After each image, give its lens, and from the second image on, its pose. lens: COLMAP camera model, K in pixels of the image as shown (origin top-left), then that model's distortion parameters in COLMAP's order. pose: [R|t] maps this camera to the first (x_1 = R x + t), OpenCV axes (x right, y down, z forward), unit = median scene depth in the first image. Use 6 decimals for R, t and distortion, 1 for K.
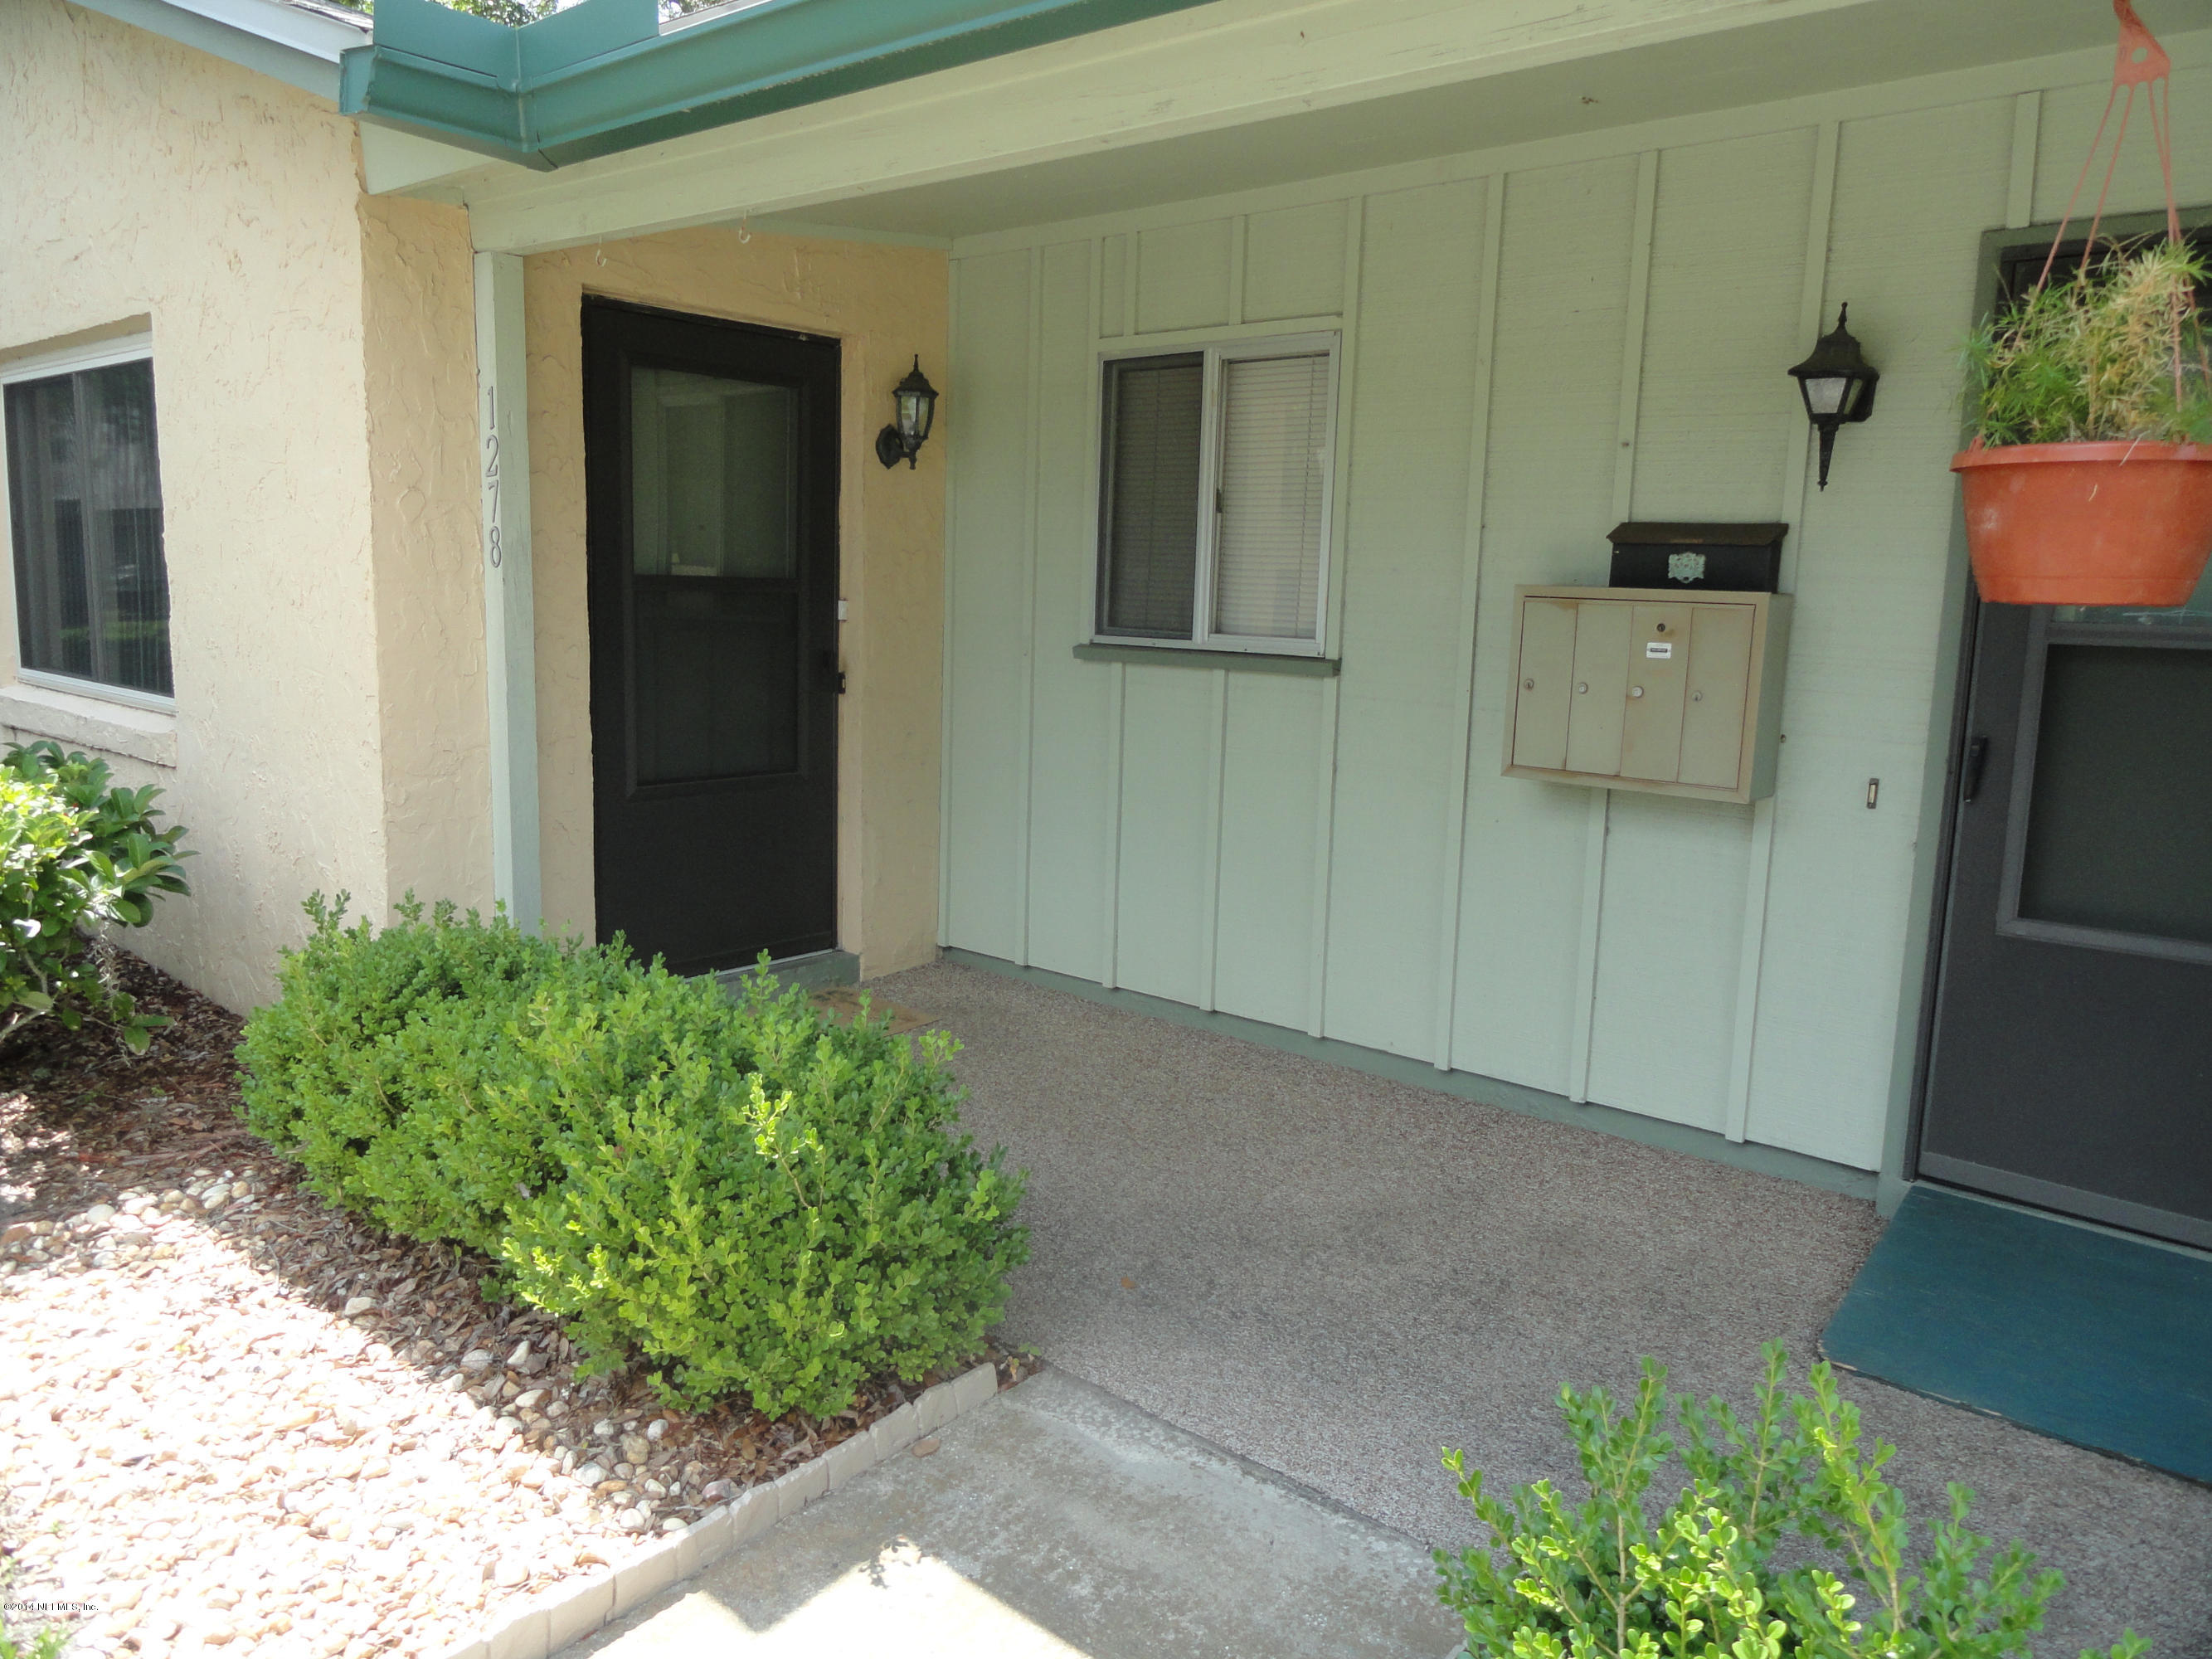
lens RADIAL K [[1539.1, 0, 1118.7], [0, 1539.1, 823.4], [0, 0, 1]] dist [-0.003226, 0.000332]
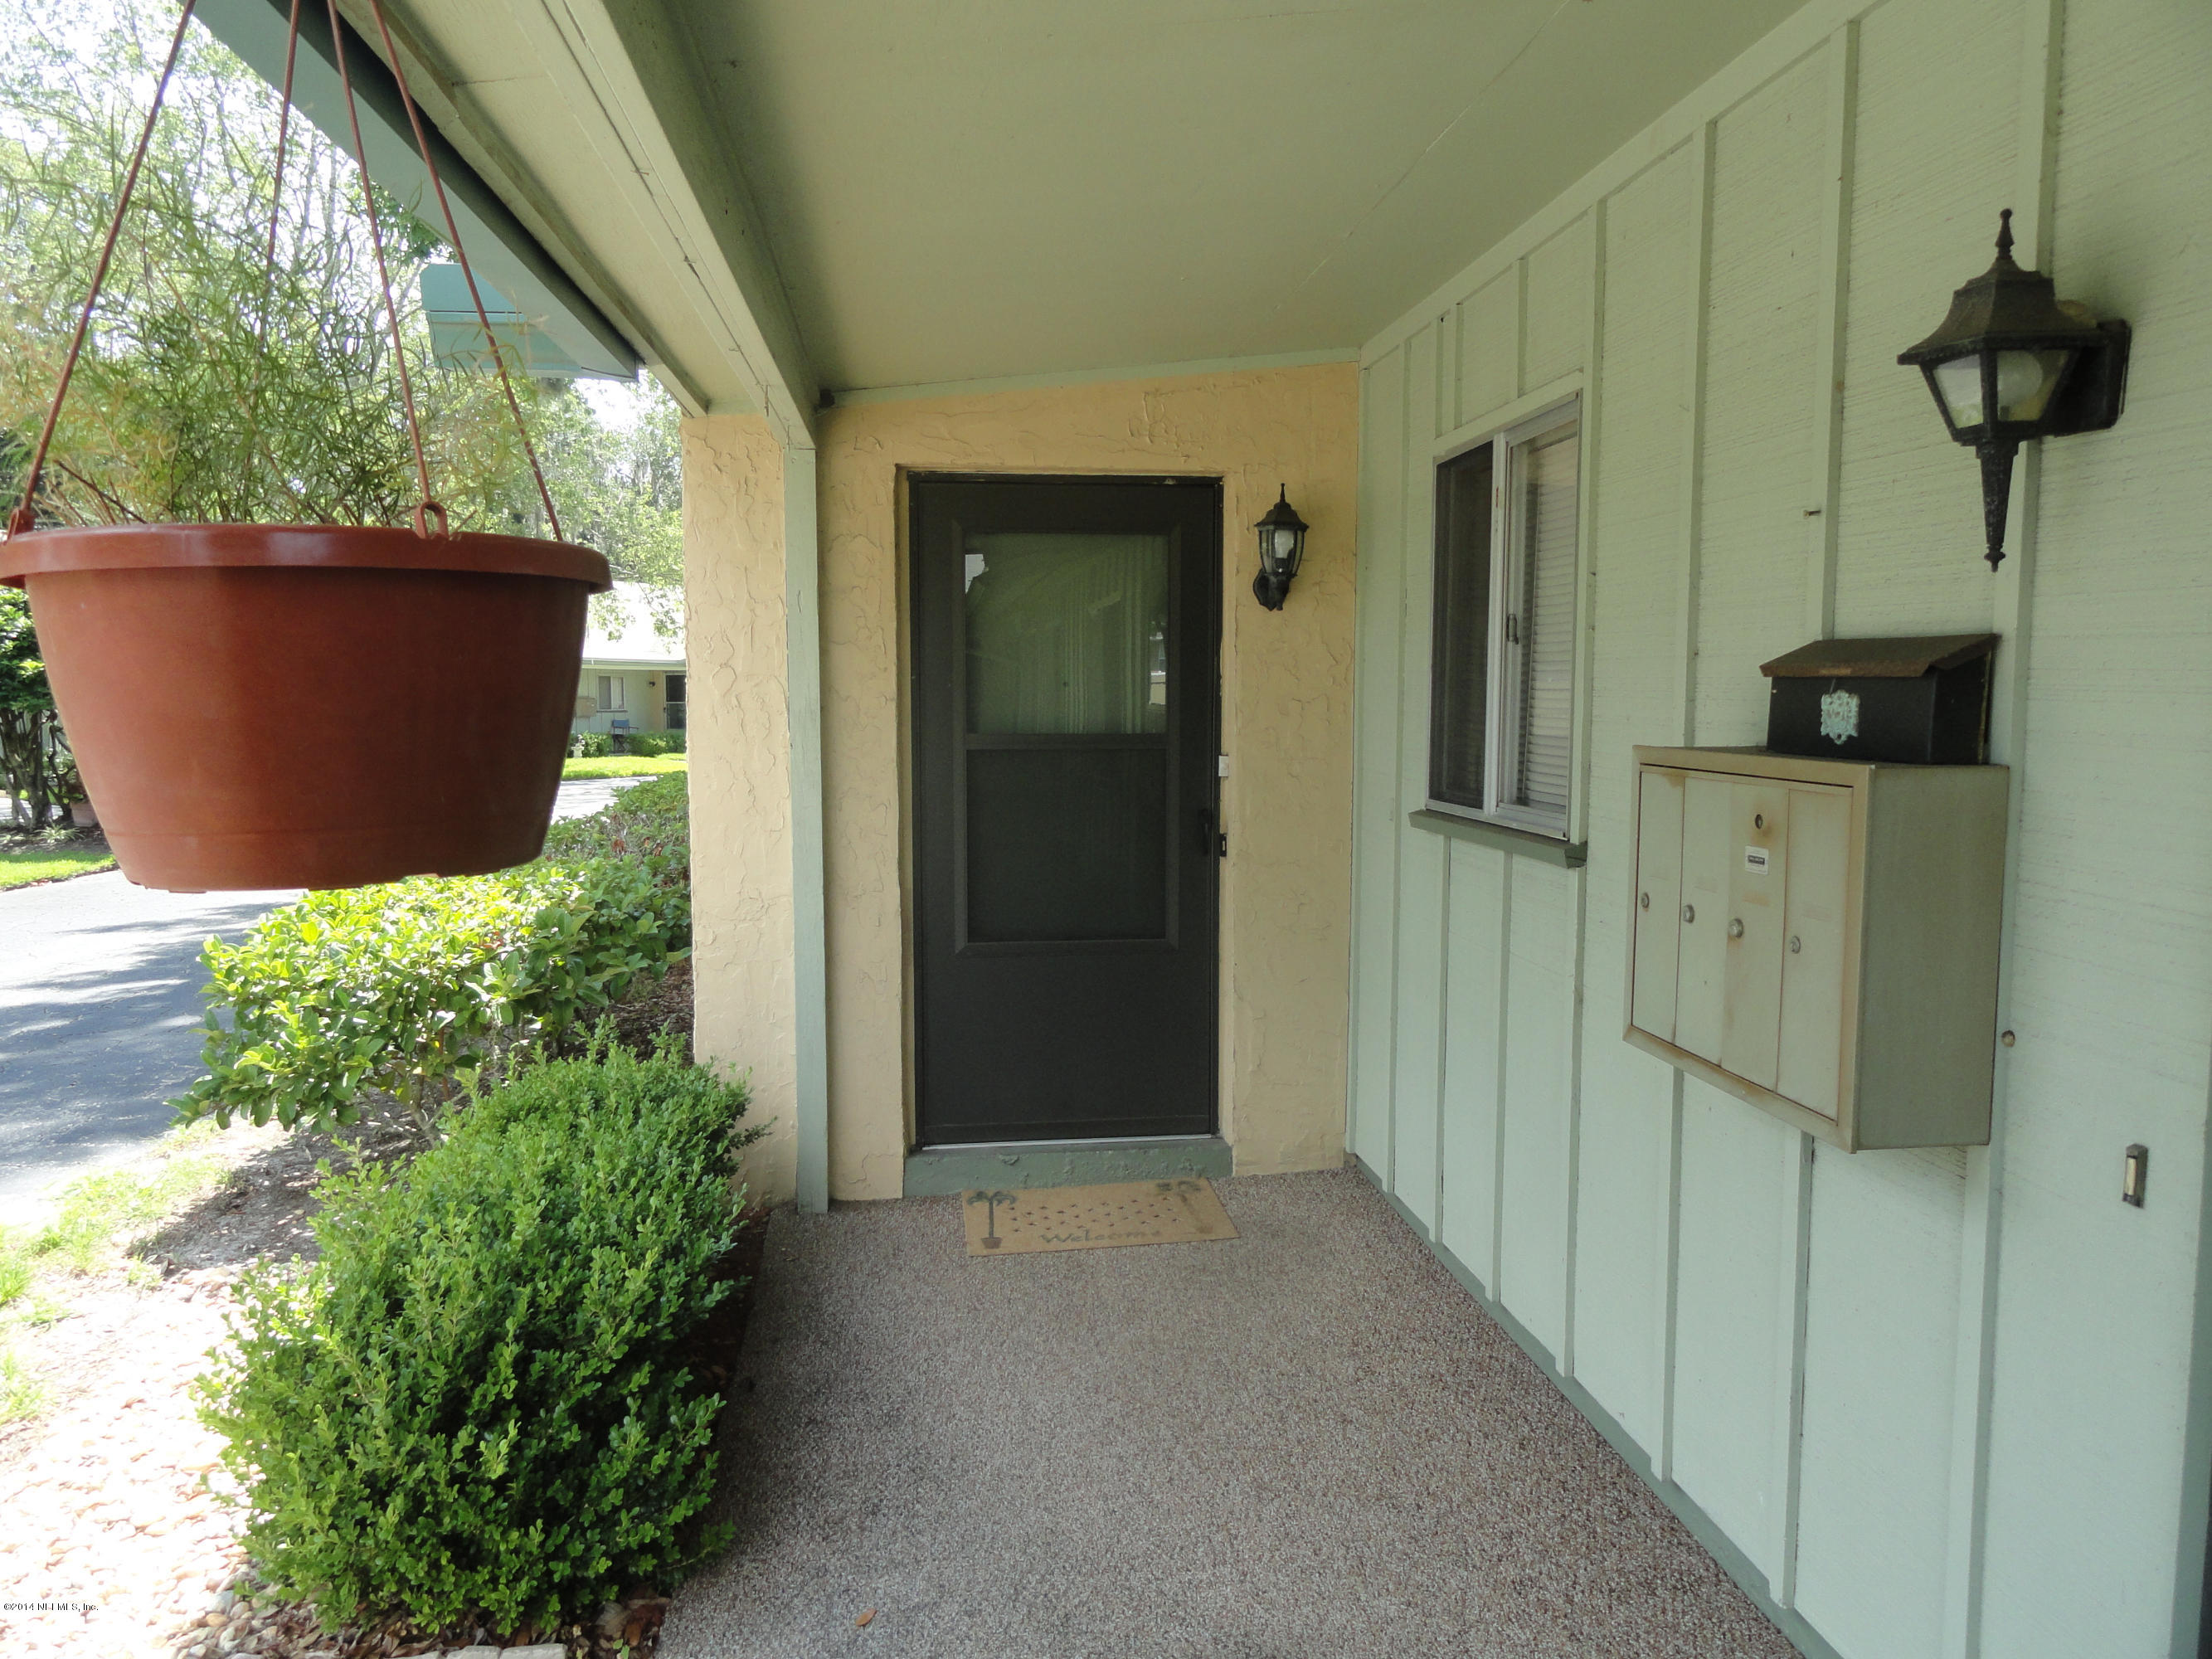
lens RADIAL K [[1539.1, 0, 1118.7], [0, 1539.1, 823.4], [0, 0, 1]] dist [-0.003226, 0.000332]
pose [[0.736110, 0.028640, -0.676255, 0.502373], [-0.084208, 0.995217, -0.049512, -0.068198], [0.671603, 0.093393, 0.735002, 0.361148]]
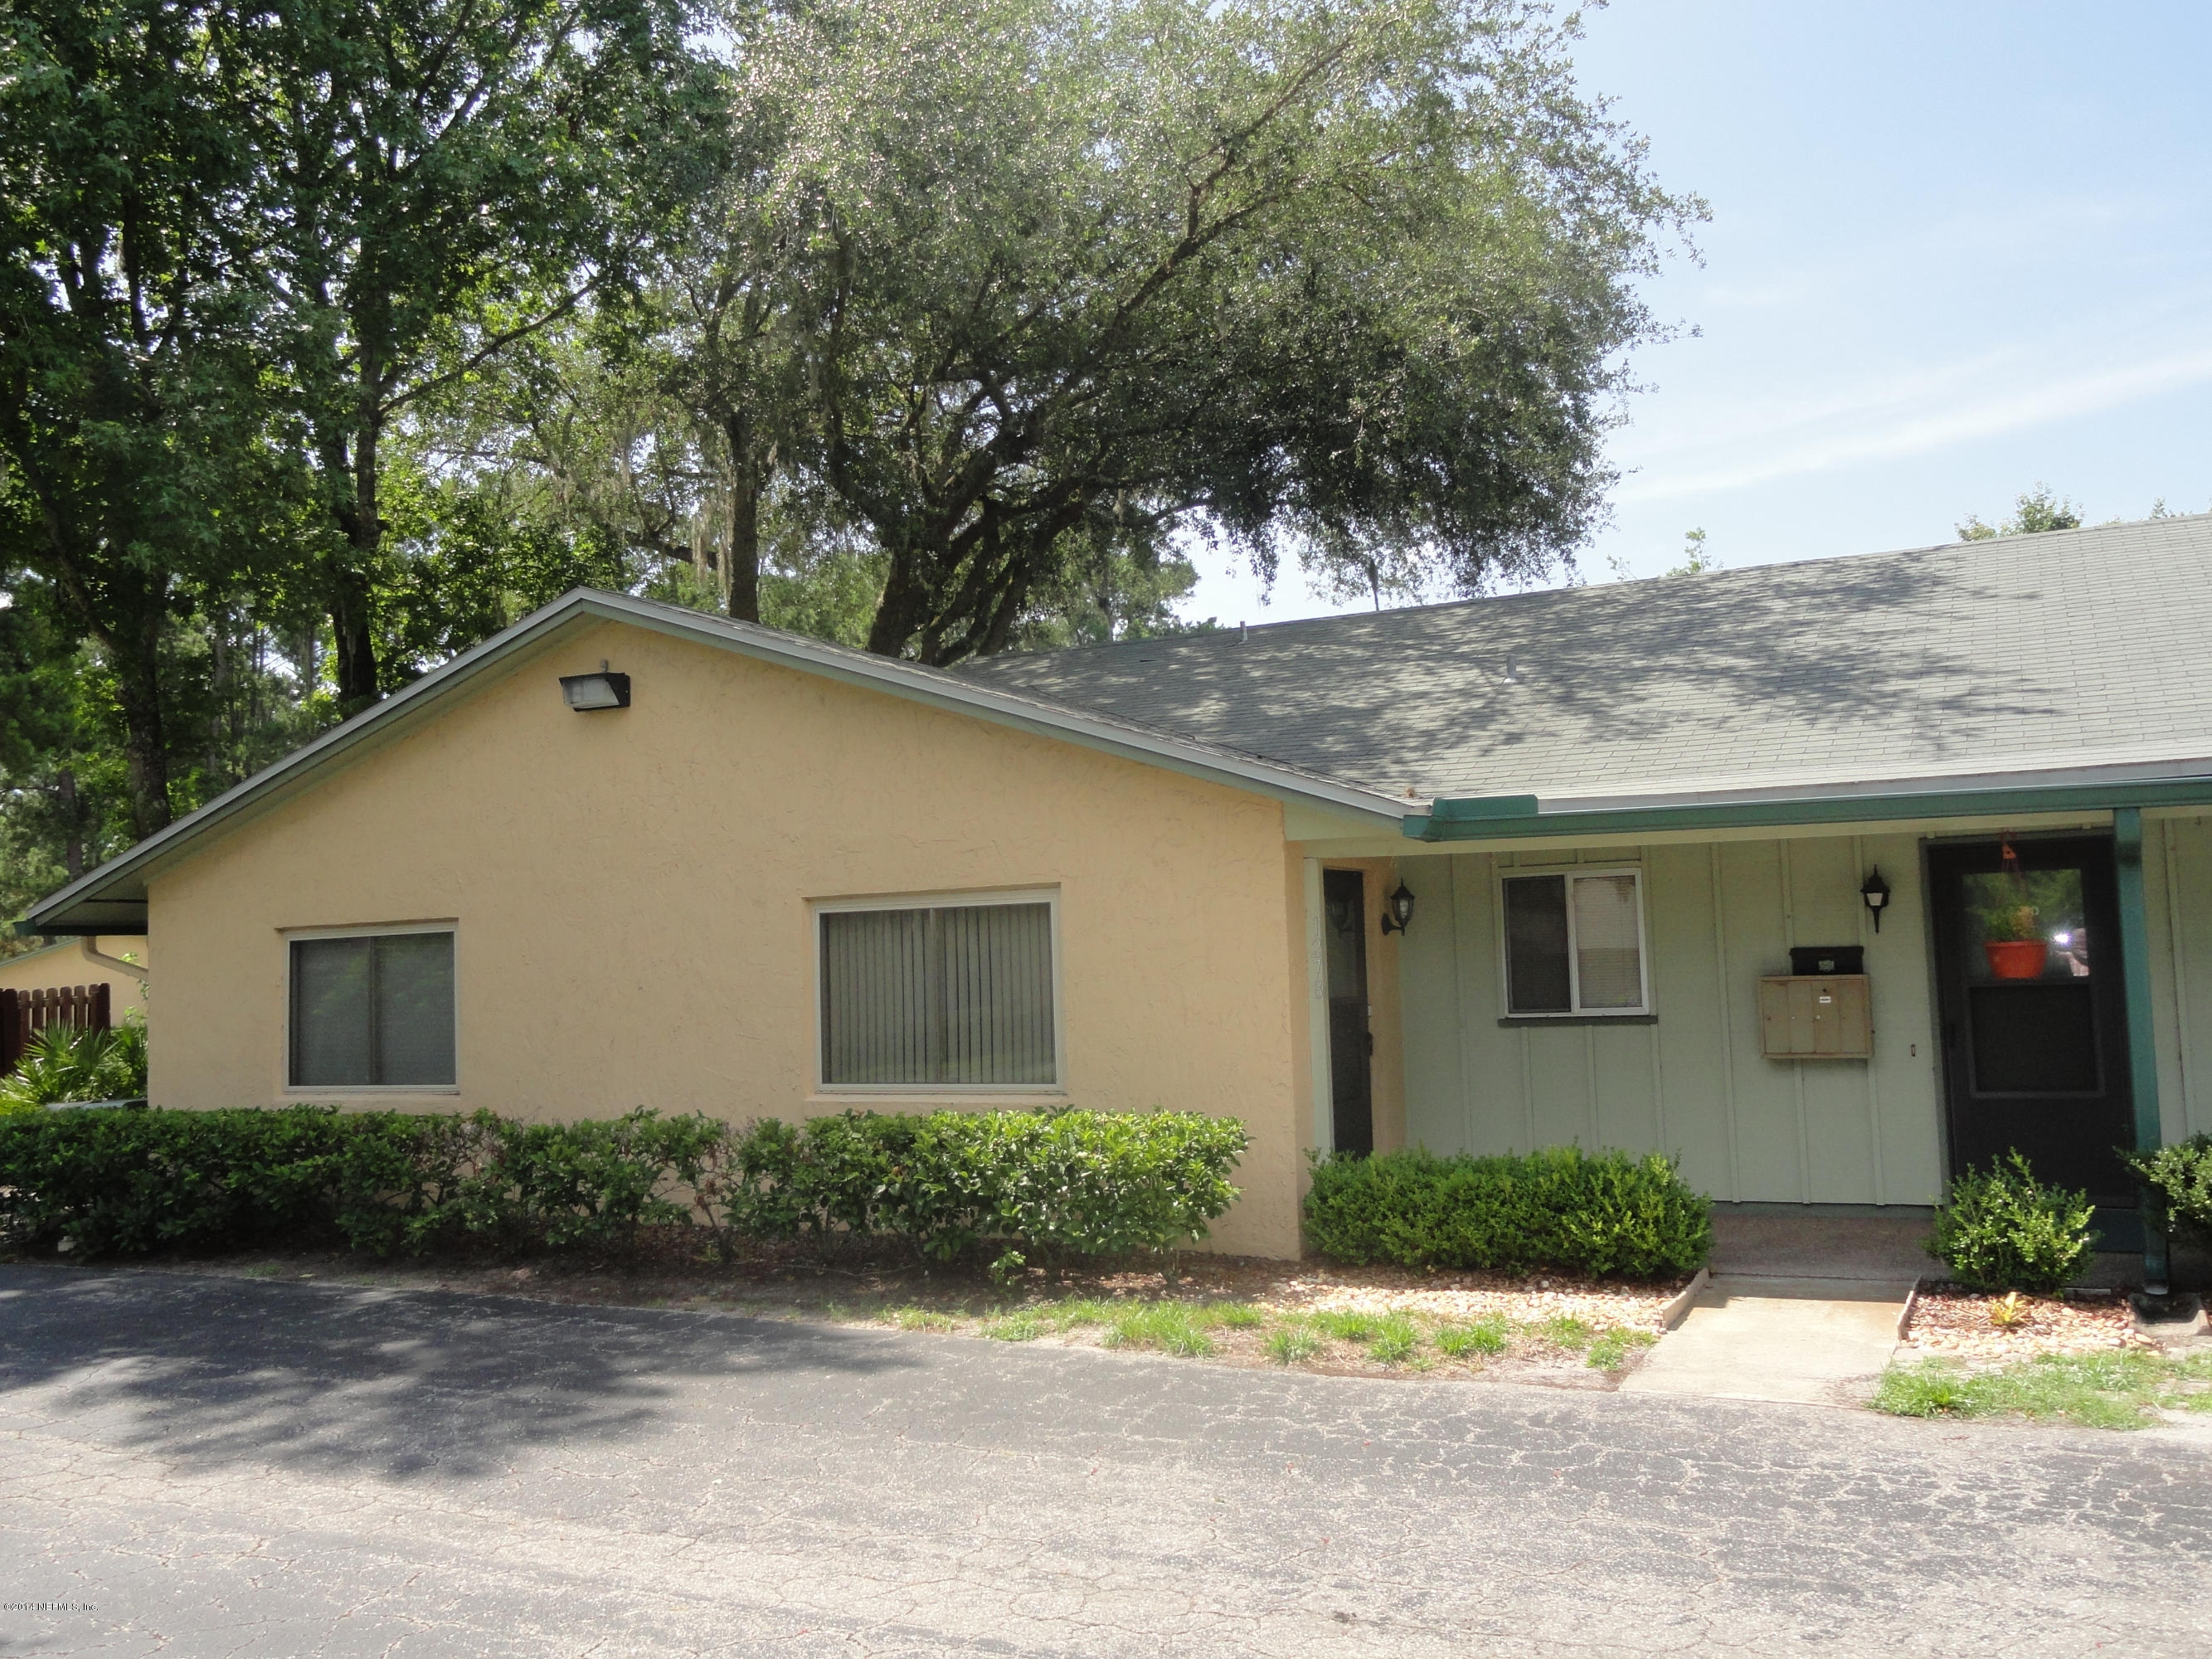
lens RADIAL K [[1947.3, 0, 1106.0], [0, 1947.3, 829.5], [0, 0, 1]] dist [0.003068, 0.001875]
pose [[0.969455, -0.046477, 0.240827, -1.336887], [0.099521, 0.971960, -0.213046, 0.153872], [-0.224172, 0.230506, 0.946897, -1.564880]]
